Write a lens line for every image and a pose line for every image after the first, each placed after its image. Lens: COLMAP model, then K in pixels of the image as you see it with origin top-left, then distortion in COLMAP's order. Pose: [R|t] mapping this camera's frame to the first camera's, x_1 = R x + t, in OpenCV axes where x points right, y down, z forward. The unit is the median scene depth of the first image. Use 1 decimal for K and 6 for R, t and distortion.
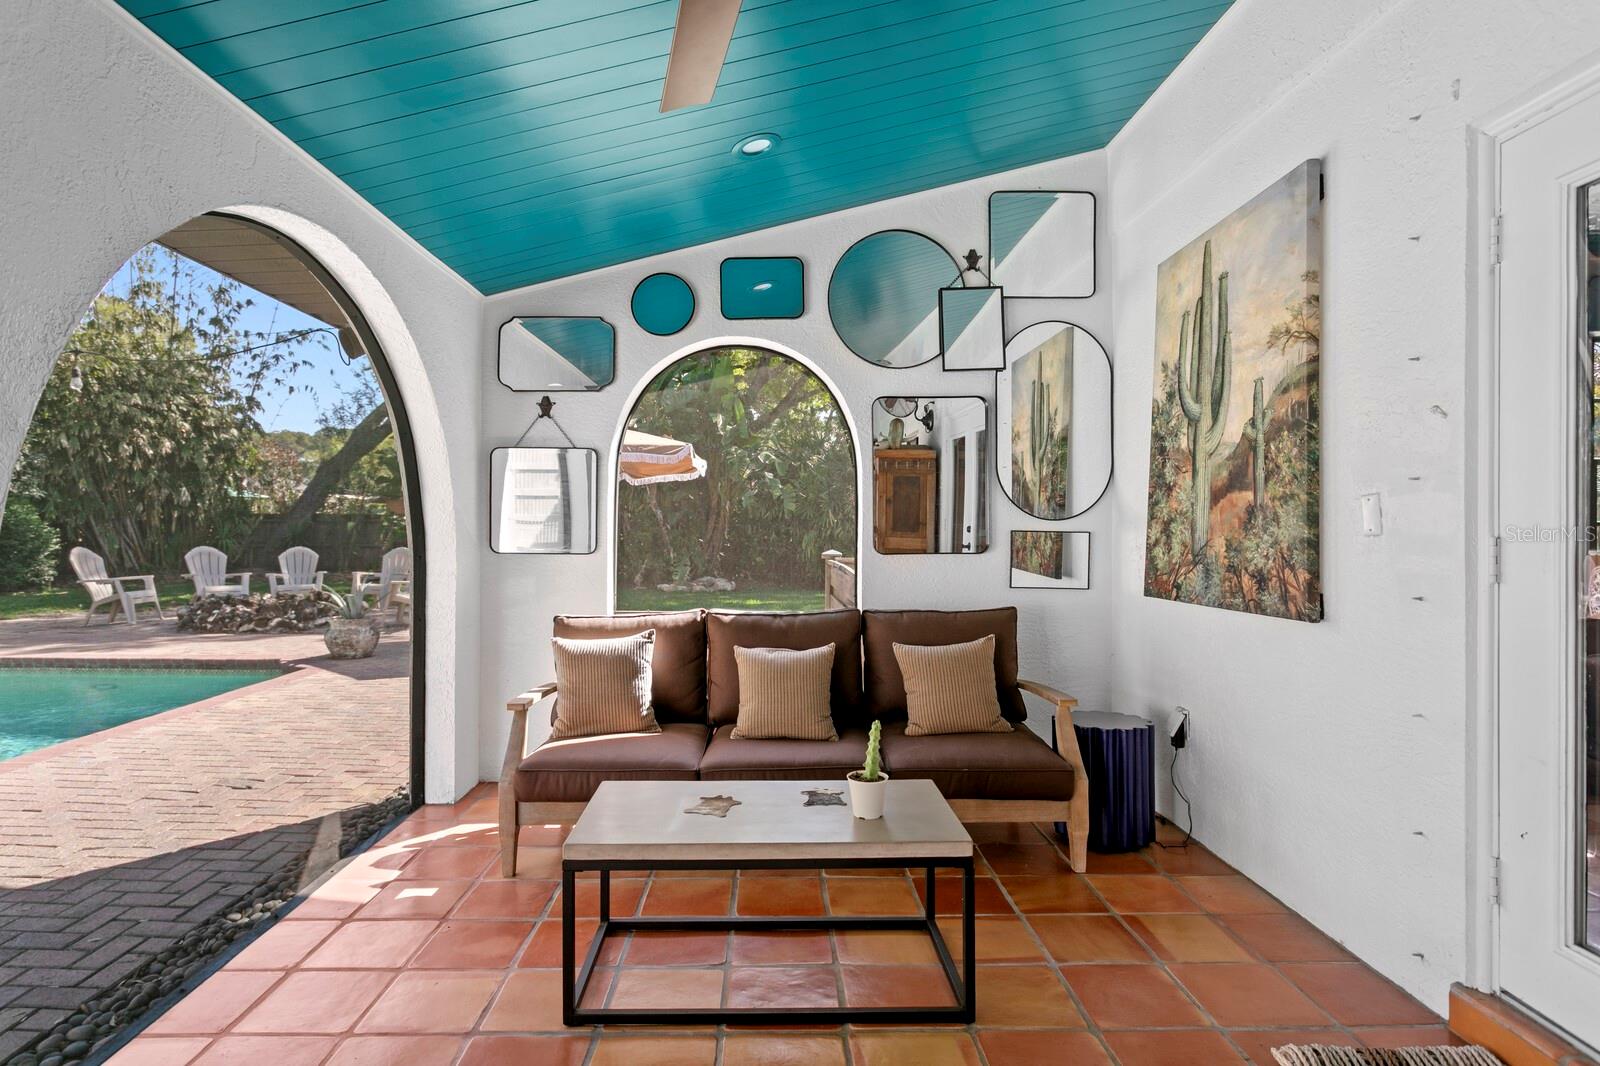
lens RADIAL K [[908.8, 0, 800.0], [0, 908.8, 533.0], [0, 0, 1]] dist [0.001647, 0.000631]
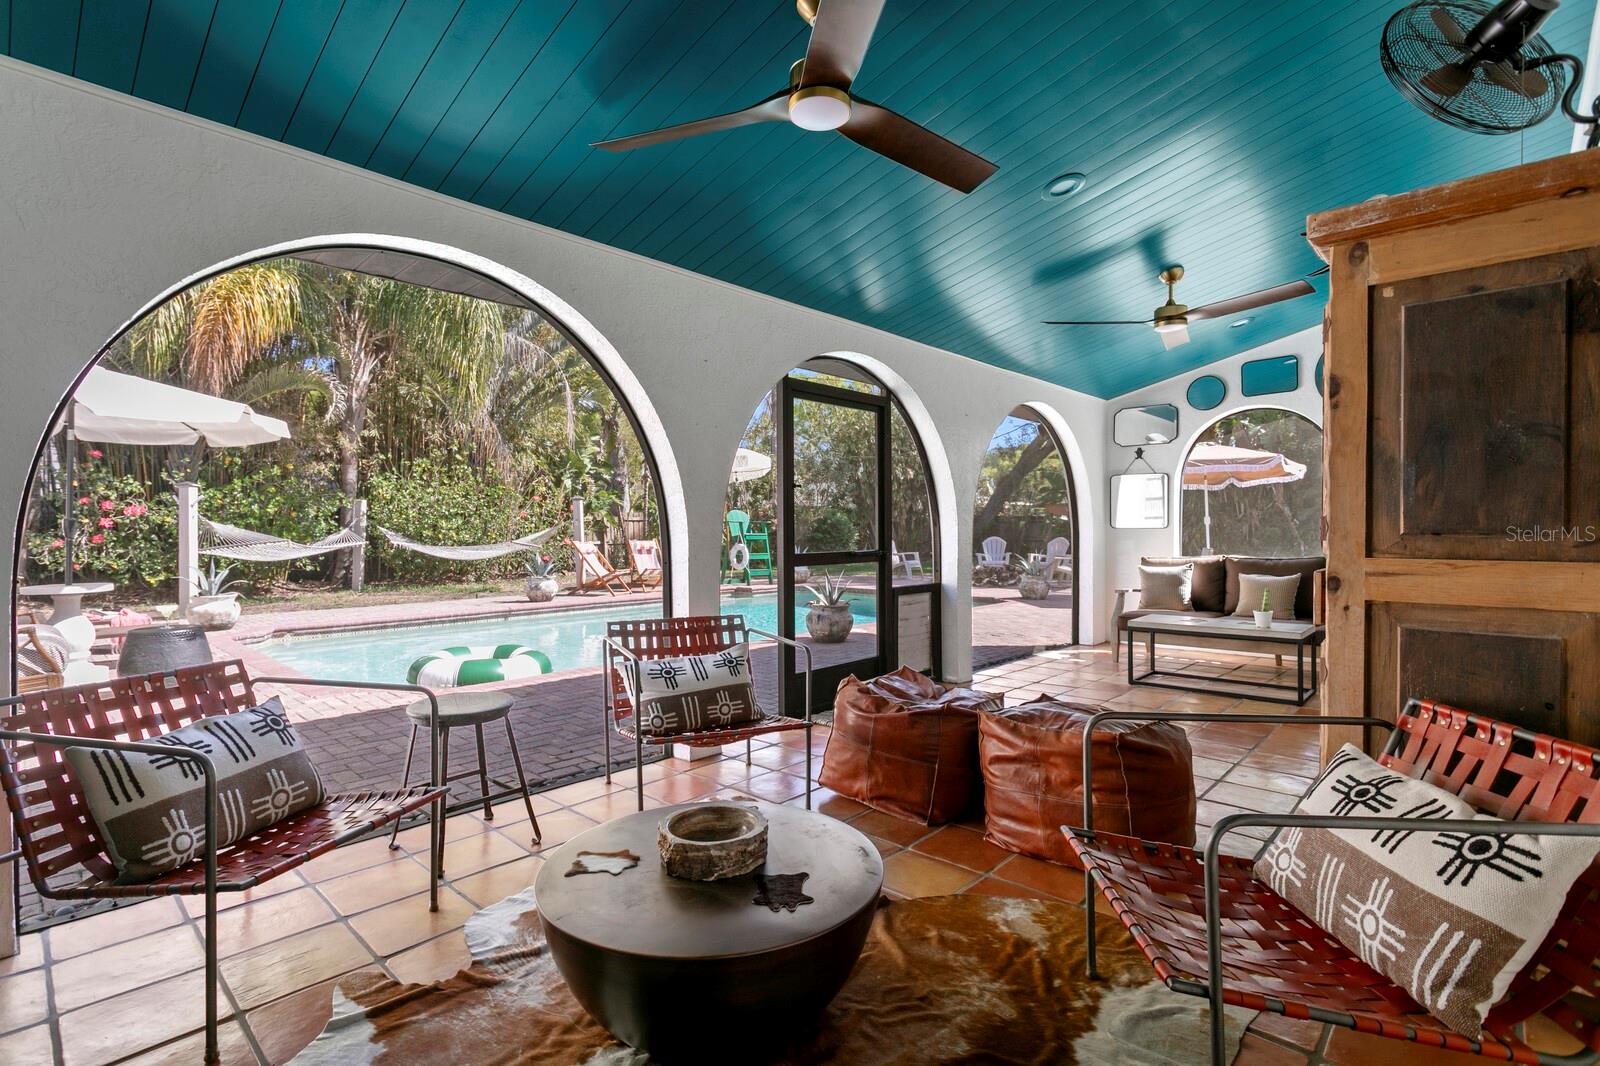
lens RADIAL K [[761.4, 0, 775.5], [0, 761.4, 537.3], [0, 0, 1]] dist [0.000091, 0.000593]
pose [[0.719740, 0.003197, -0.694236, 0.276279], [0.001885, 0.999977, 0.006558, 0.029025], [0.694241, -0.006028, 0.719717, -0.681149]]
